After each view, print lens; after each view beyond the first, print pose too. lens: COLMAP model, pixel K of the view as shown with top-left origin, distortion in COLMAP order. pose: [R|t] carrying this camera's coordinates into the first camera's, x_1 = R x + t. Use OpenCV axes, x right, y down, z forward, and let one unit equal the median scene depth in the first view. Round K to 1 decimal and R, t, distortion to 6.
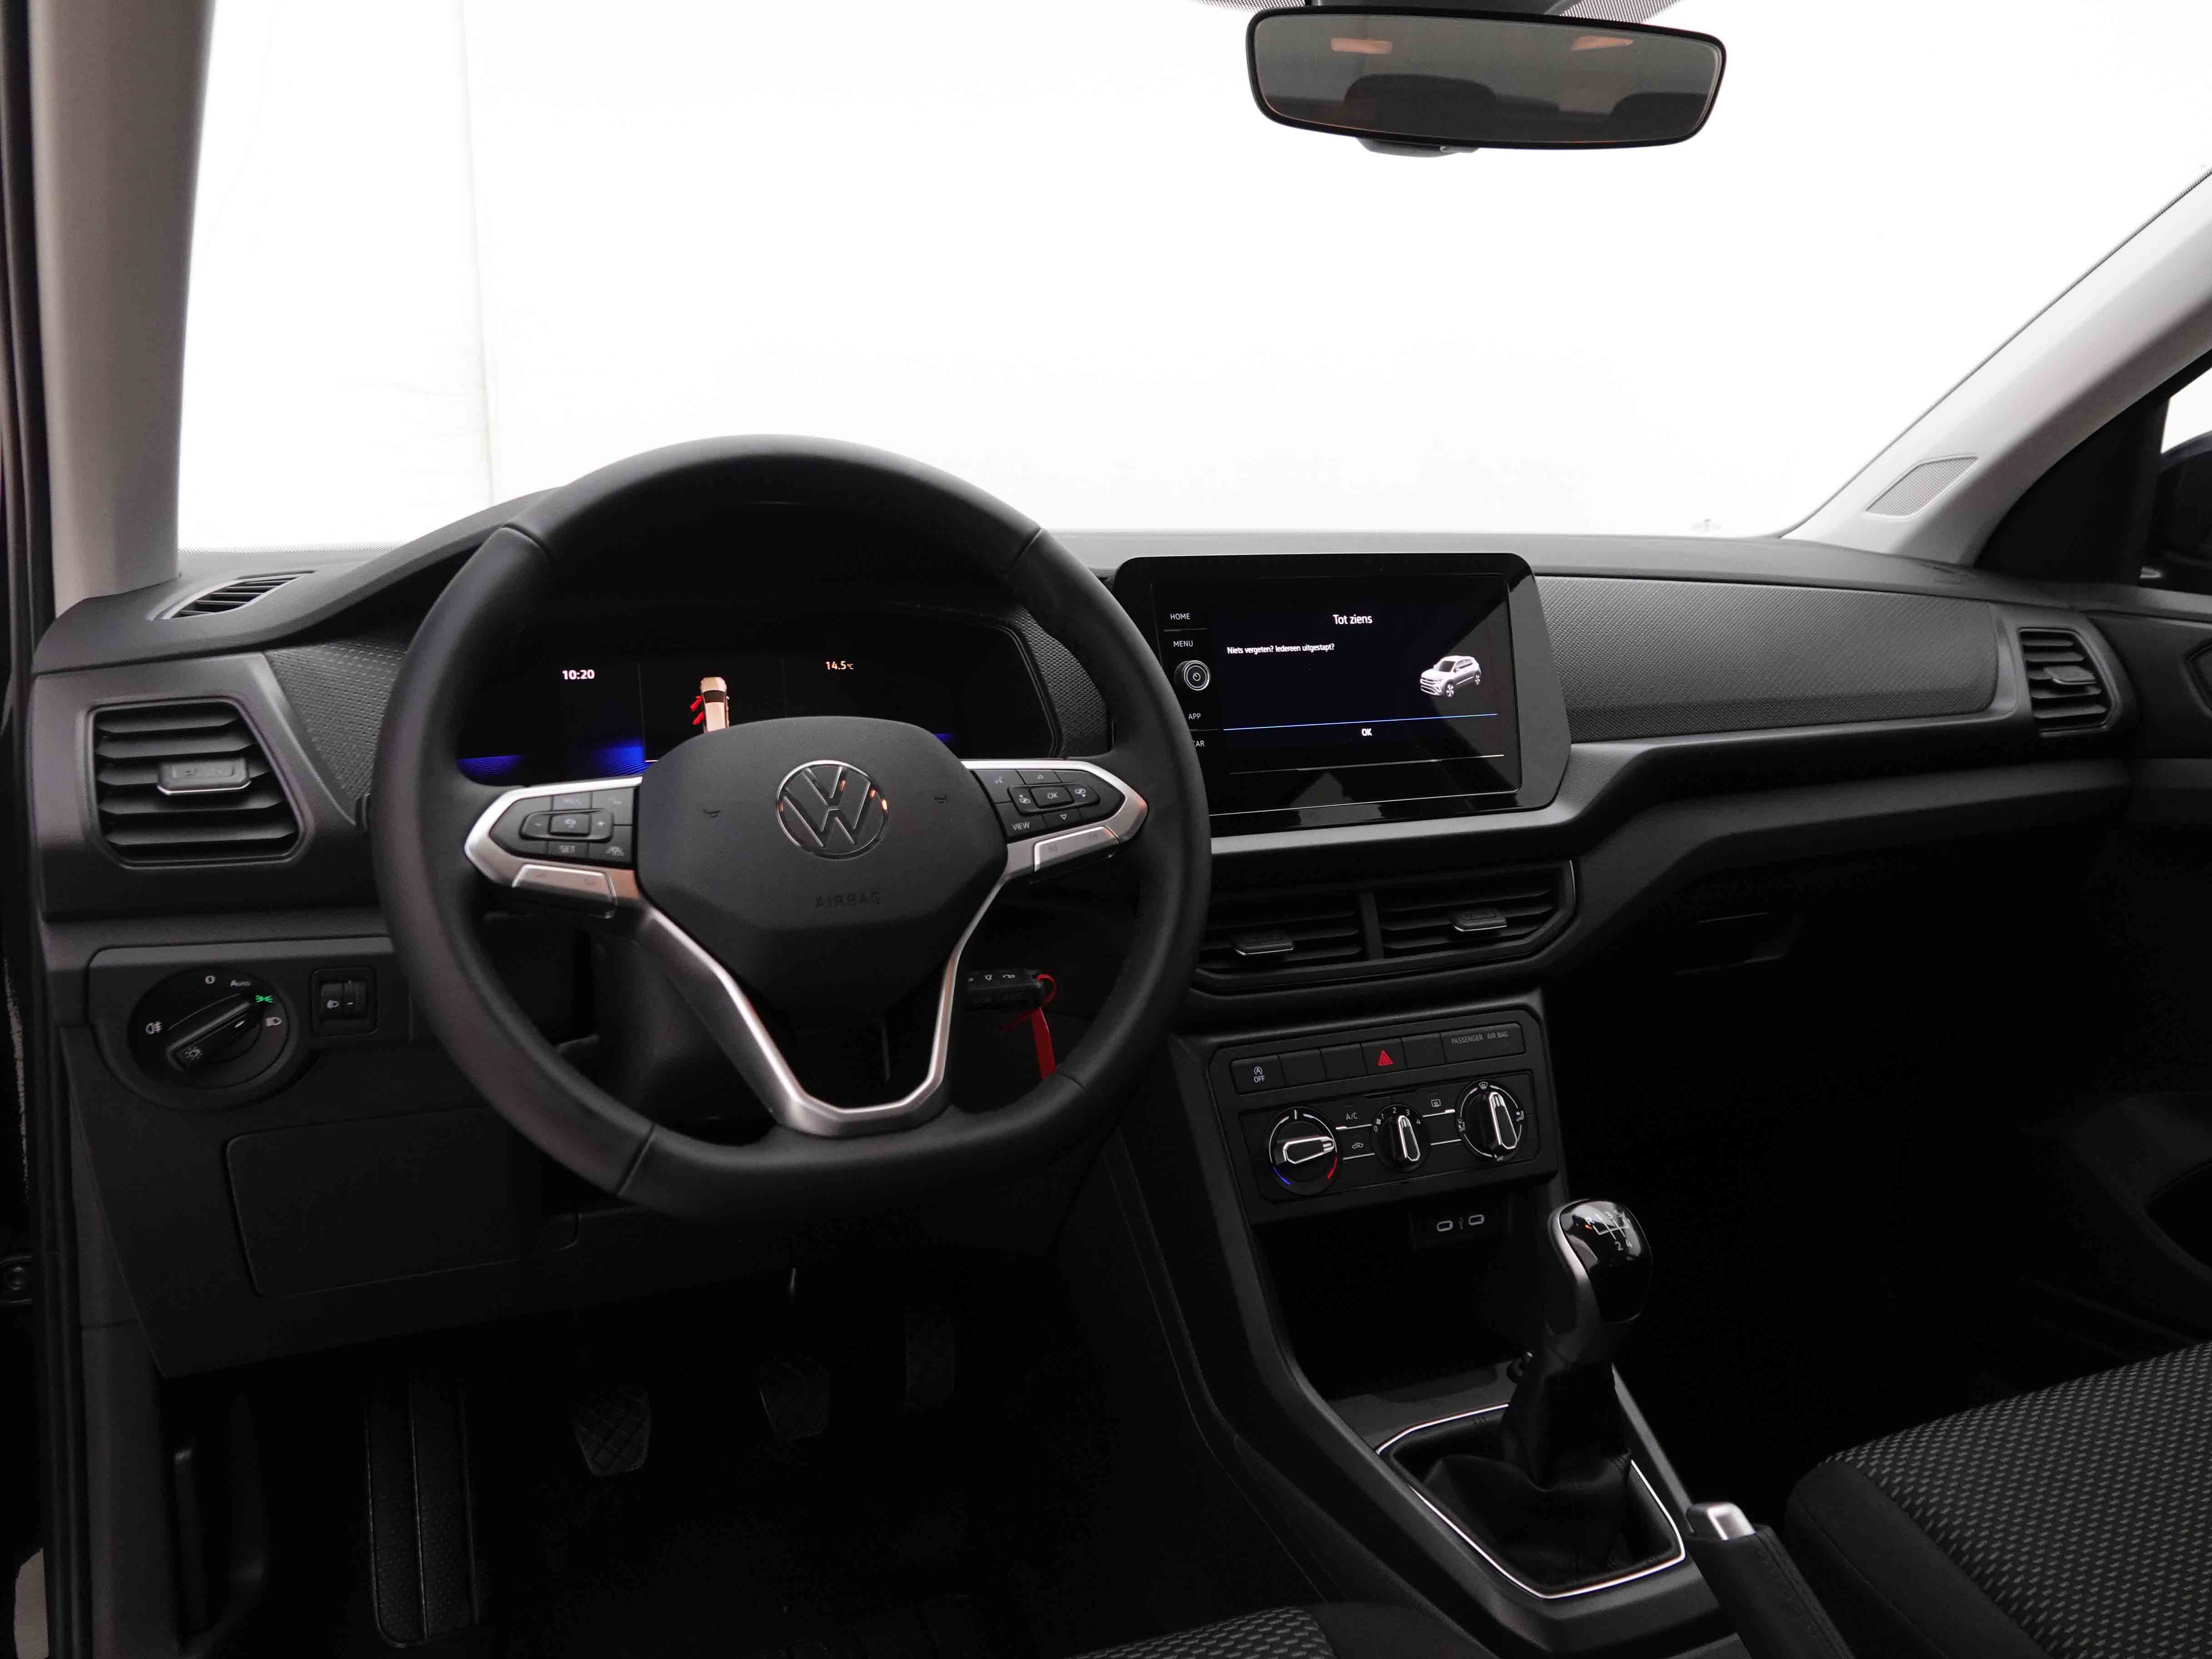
lens RADIAL K [[1730.4, 0, 1112.2], [0, 1730.4, 807.4], [0, 0, 1]] dist [0.000888, -0.006904]
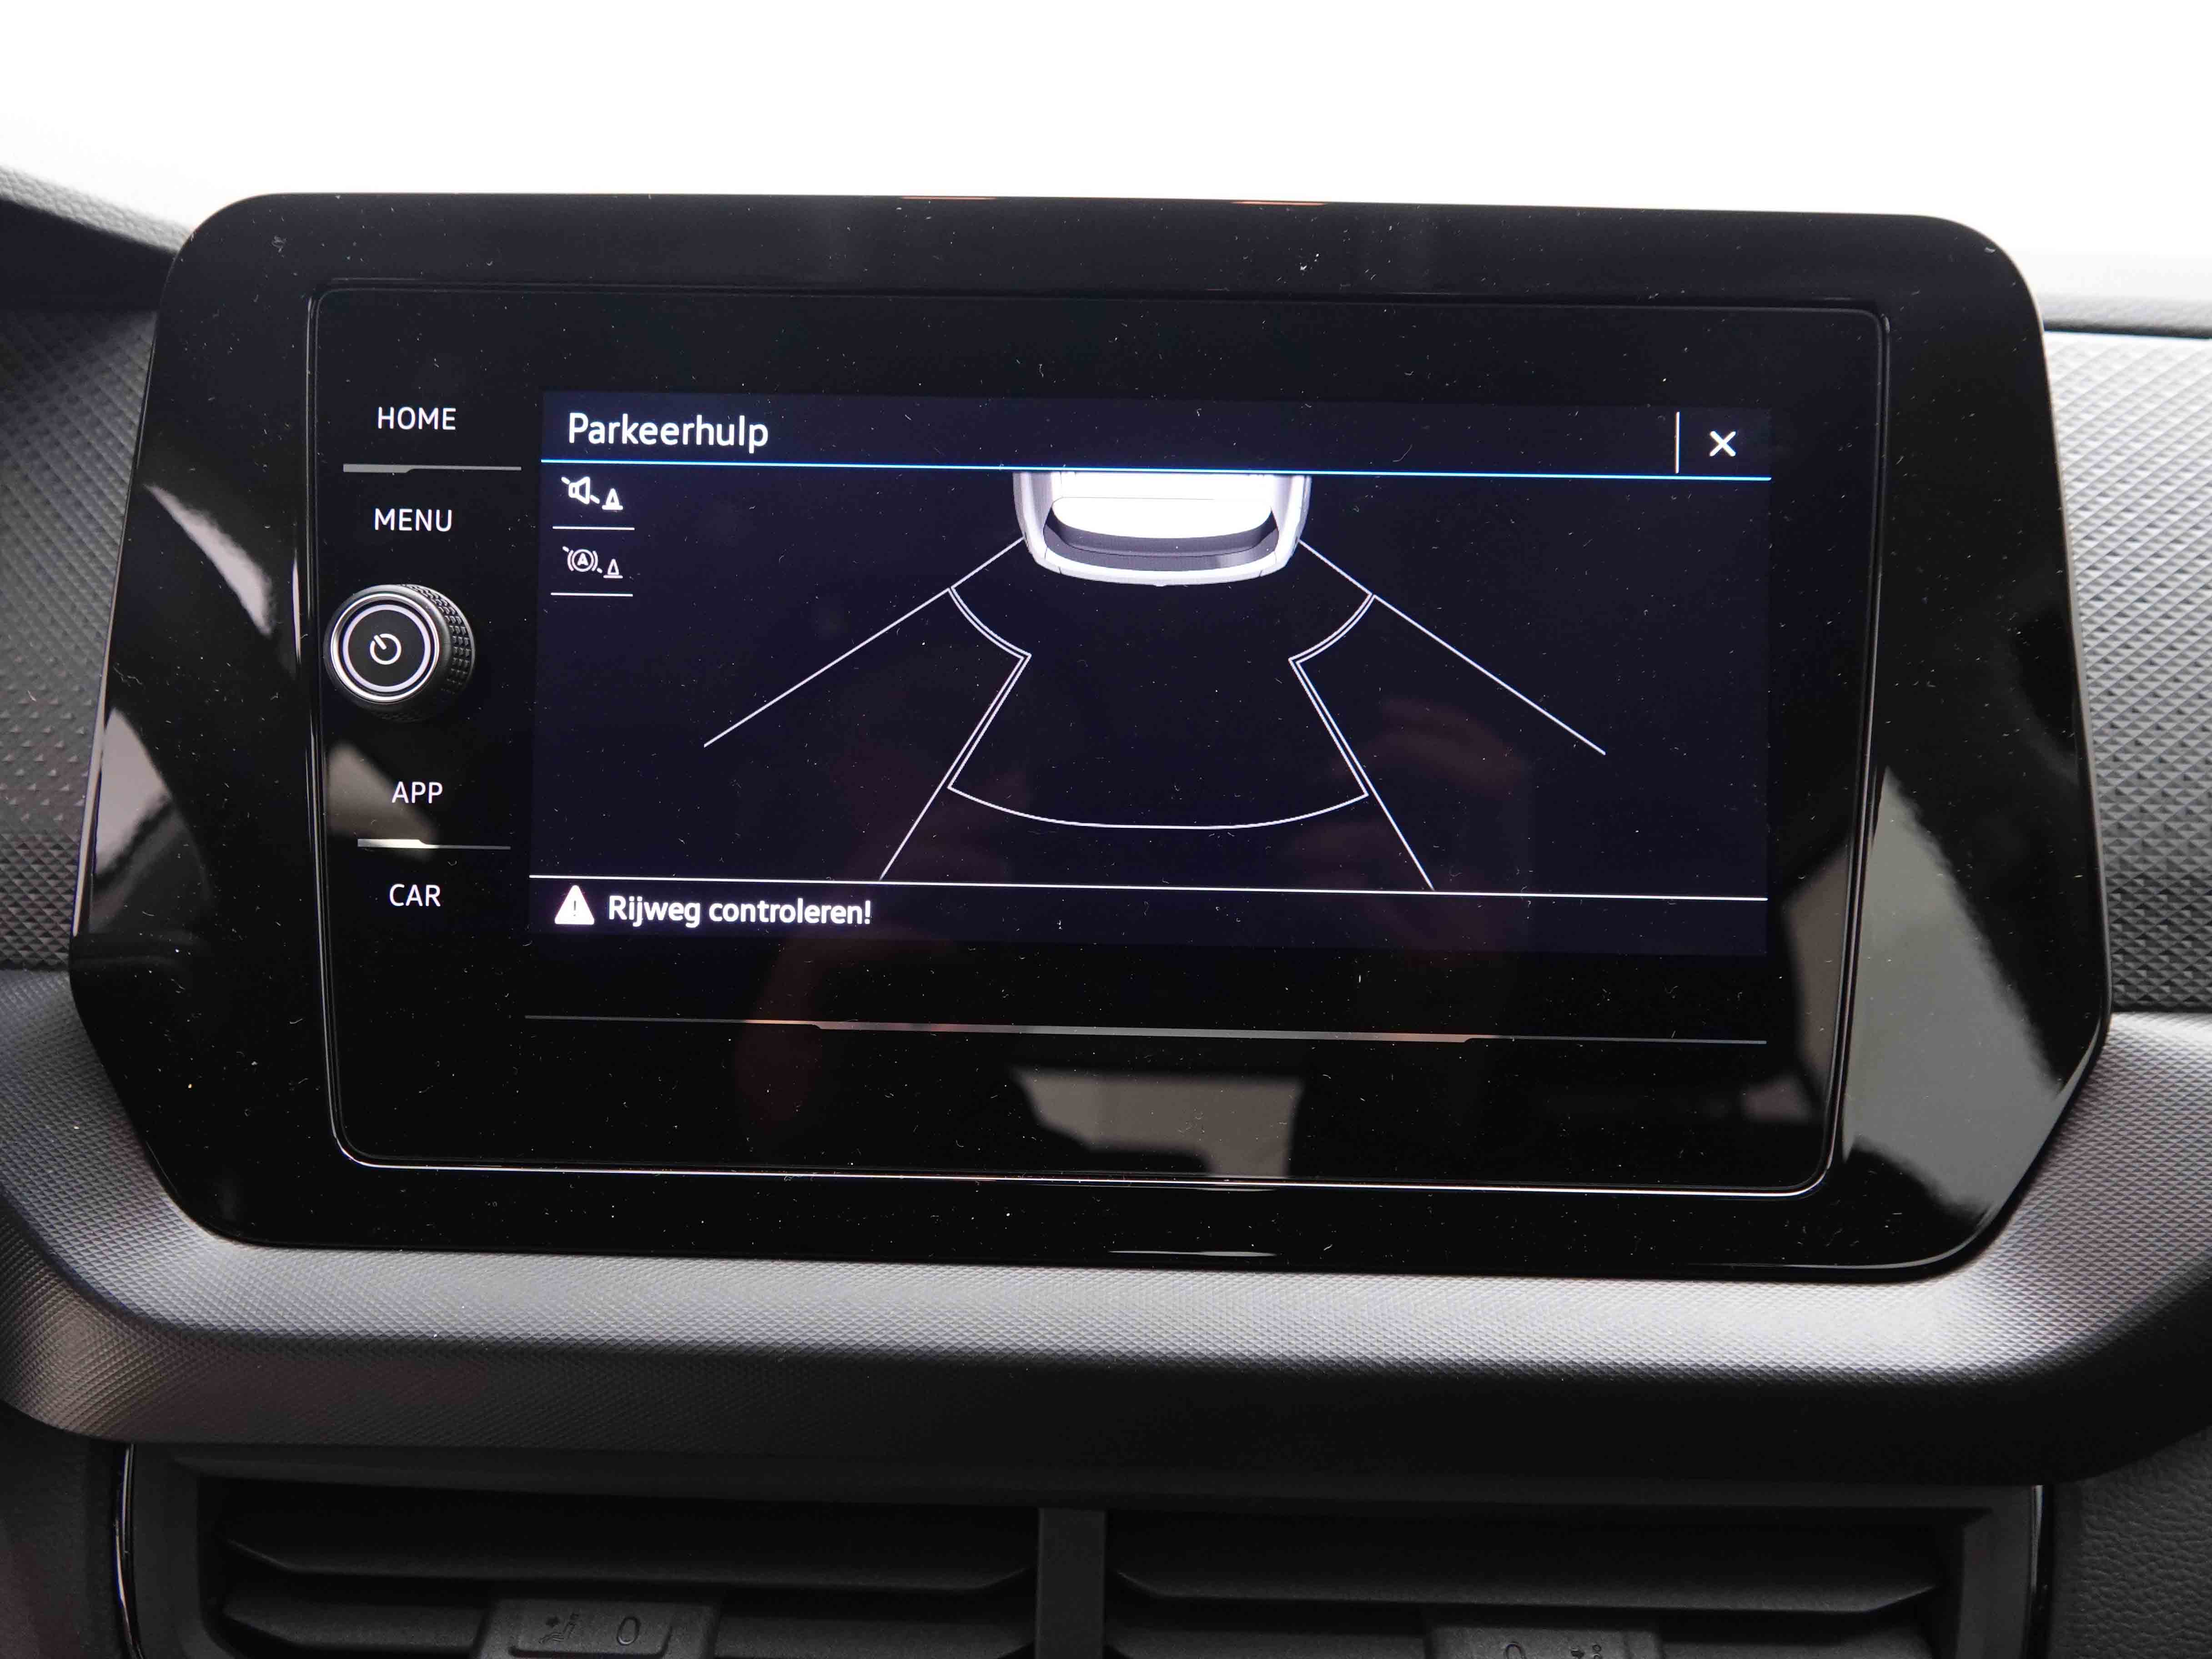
lens RADIAL K [[1730.4, 0, 1122.4], [0, 1730.4, 820.2], [0, 0, 1]] dist [0.000888, -0.006904]
pose [[0.910653, 0.116298, -0.396467, 0.261371], [-0.086669, 0.991988, 0.091915, -0.084319], [0.403980, -0.049341, 0.913436, 0.812559]]
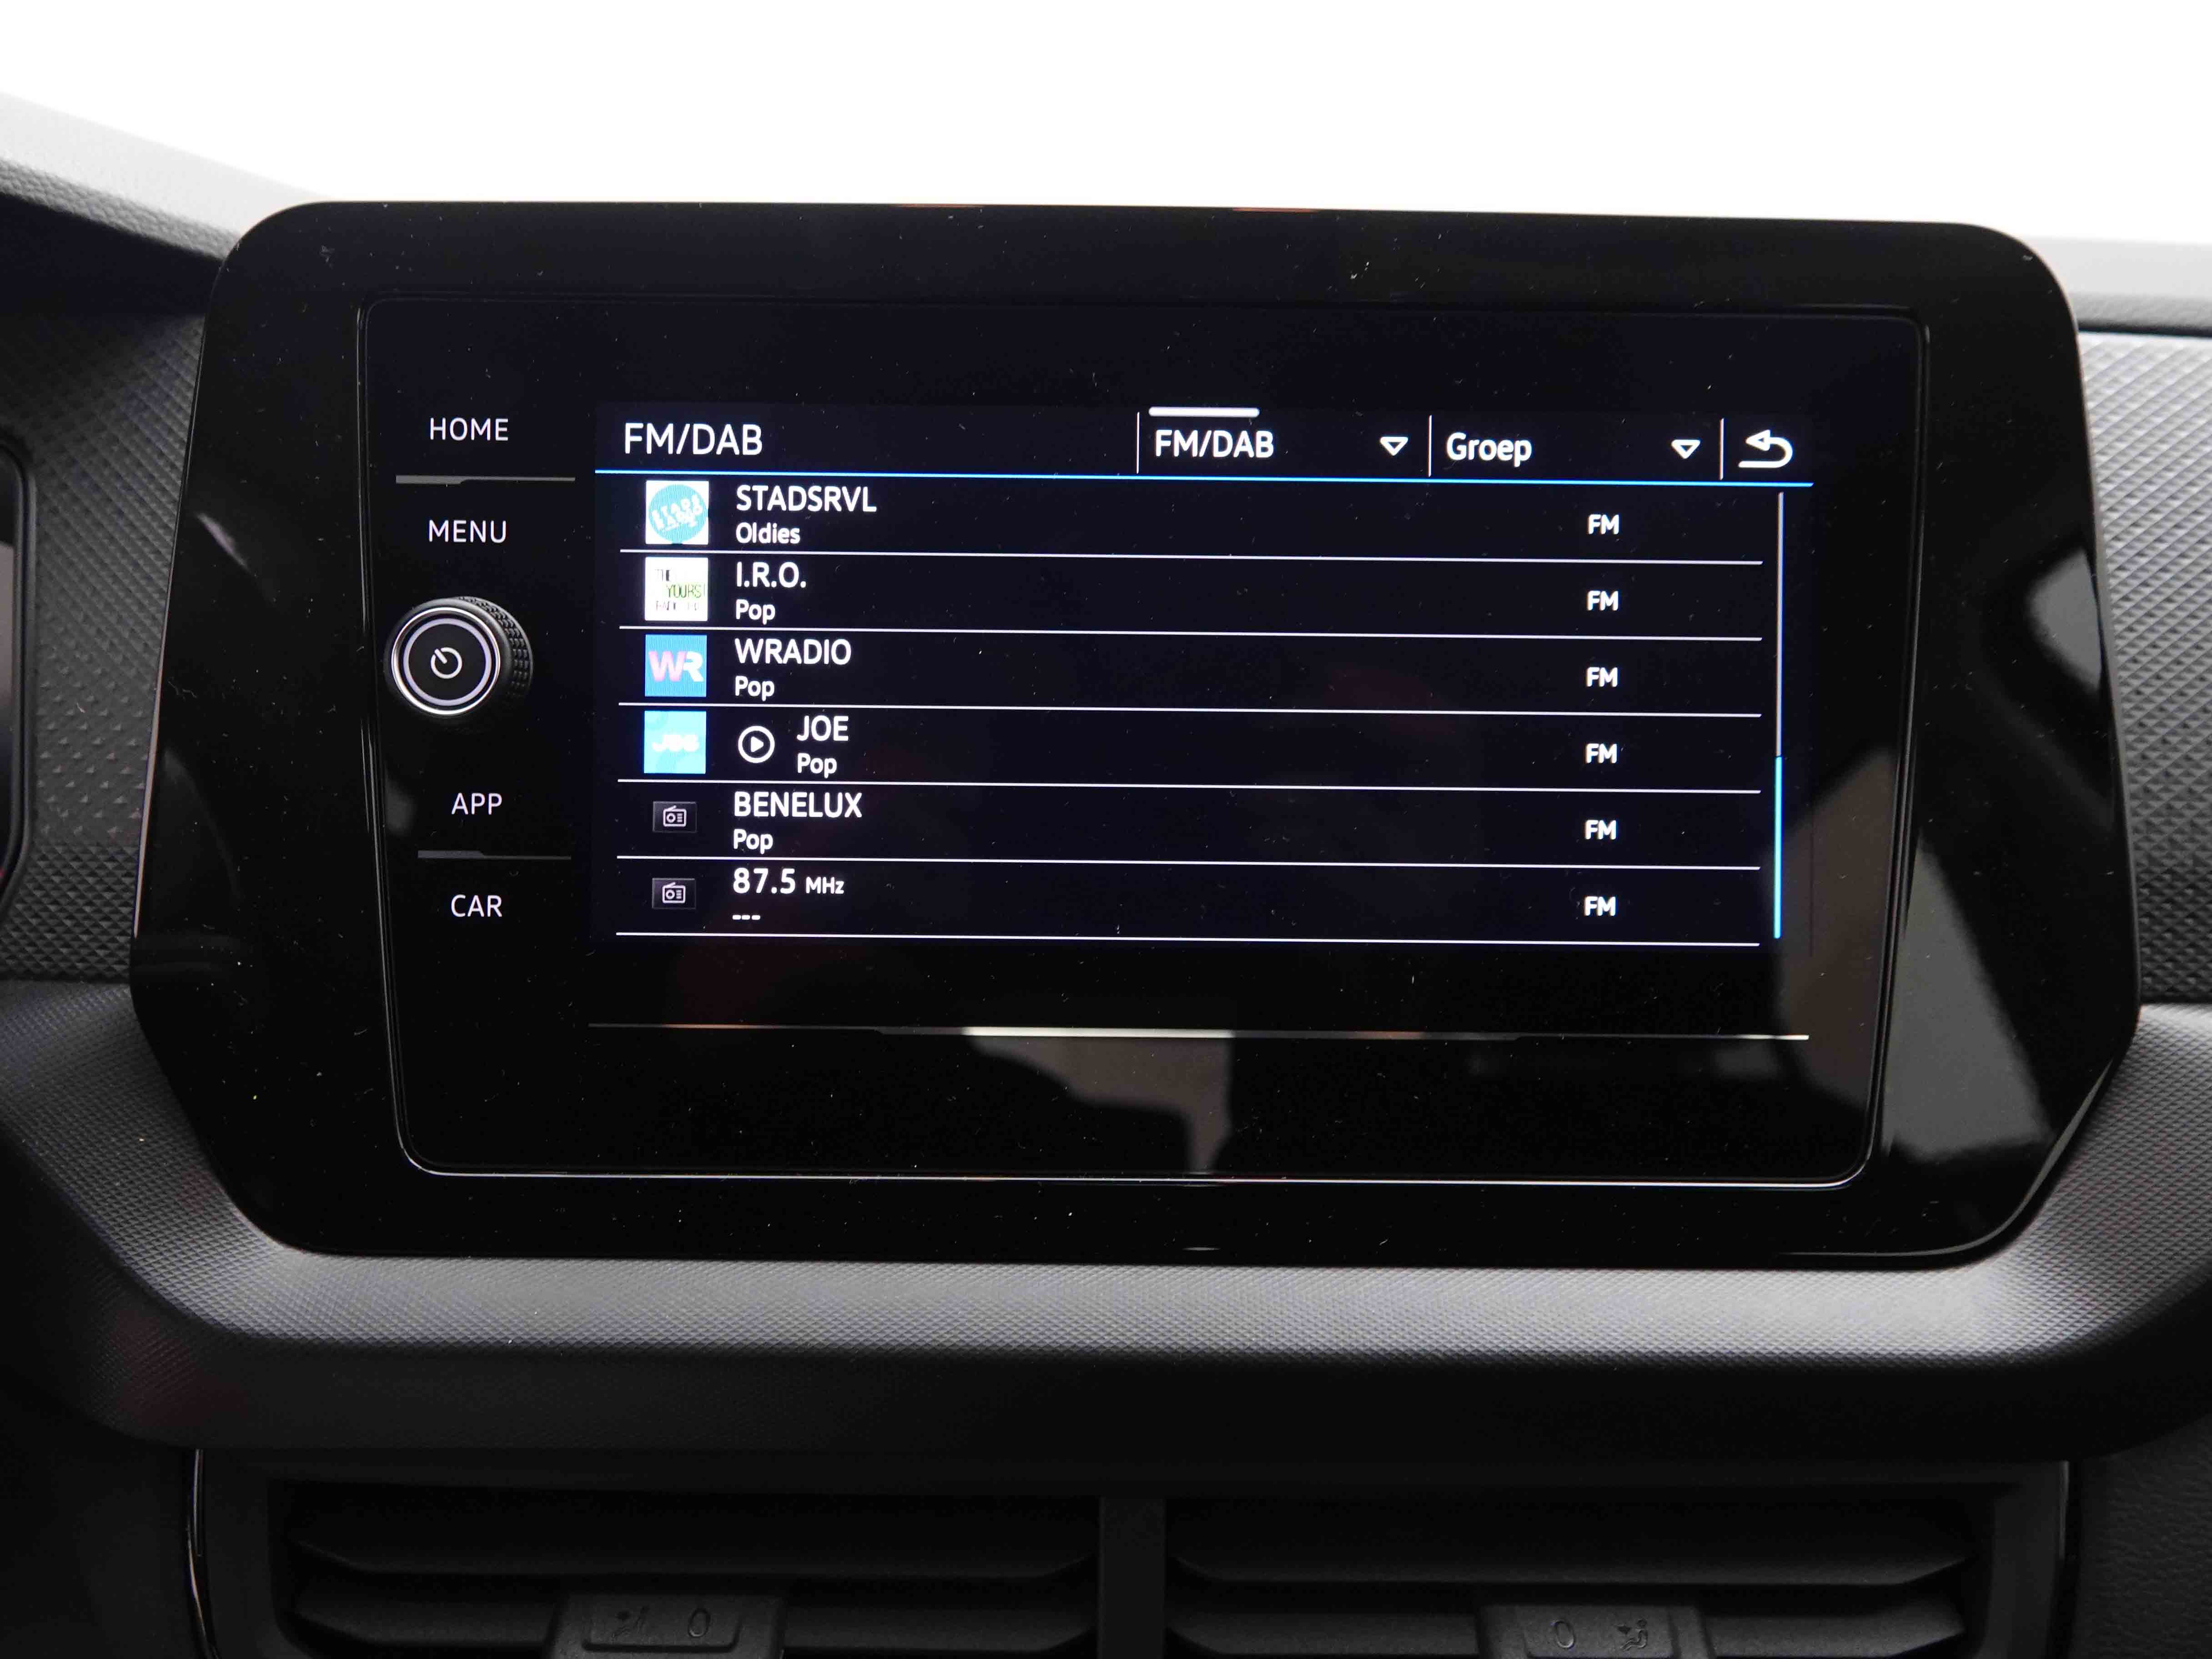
lens RADIAL K [[1730.4, 0, 1113.4], [0, 1730.4, 819.7], [0, 0, 1]] dist [0.000888, -0.006904]
pose [[0.919520, 0.119104, -0.374563, 0.247103], [-0.080879, 0.989924, 0.116228, -0.091561], [0.384632, -0.076580, 0.919888, 0.803241]]
